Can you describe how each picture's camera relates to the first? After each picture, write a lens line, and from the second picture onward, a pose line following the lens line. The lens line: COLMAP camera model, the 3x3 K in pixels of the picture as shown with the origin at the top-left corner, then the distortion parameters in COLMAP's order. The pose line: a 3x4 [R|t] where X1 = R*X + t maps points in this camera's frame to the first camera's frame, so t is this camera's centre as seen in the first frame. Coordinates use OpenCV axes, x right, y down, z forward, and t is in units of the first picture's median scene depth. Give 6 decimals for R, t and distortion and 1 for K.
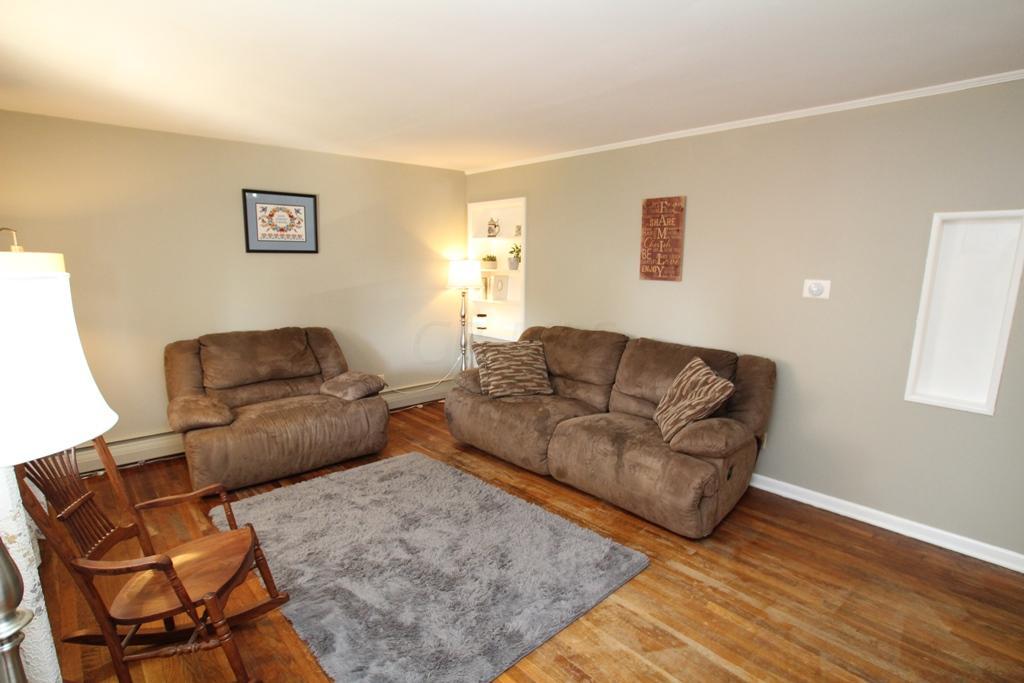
lens RADIAL K [[522.7, 0, 521.9], [0, 522.7, 342.9], [0, 0, 1]] dist [-0.042322, 0.018702]
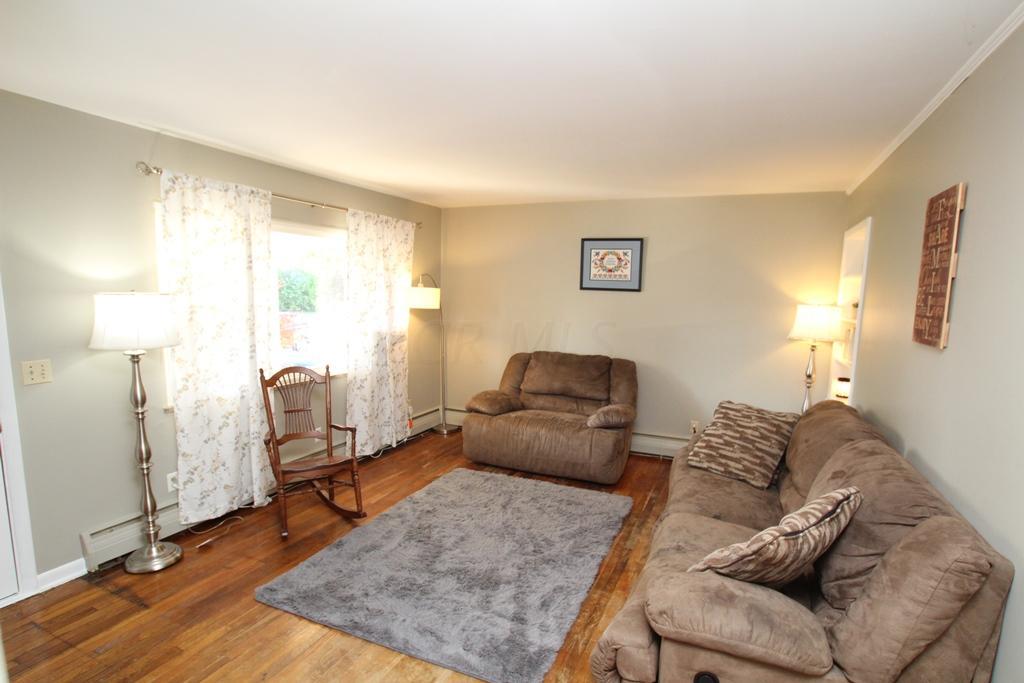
lens RADIAL K [[529.5, 0, 522.1], [0, 529.5, 349.1], [0, 0, 1]] dist [-0.041701, 0.019741]
pose [[0.405990, 0.105489, -0.907769, 0.549490], [-0.174765, 0.983945, 0.036180, -0.057882], [0.897011, 0.143957, 0.417908, 0.373149]]
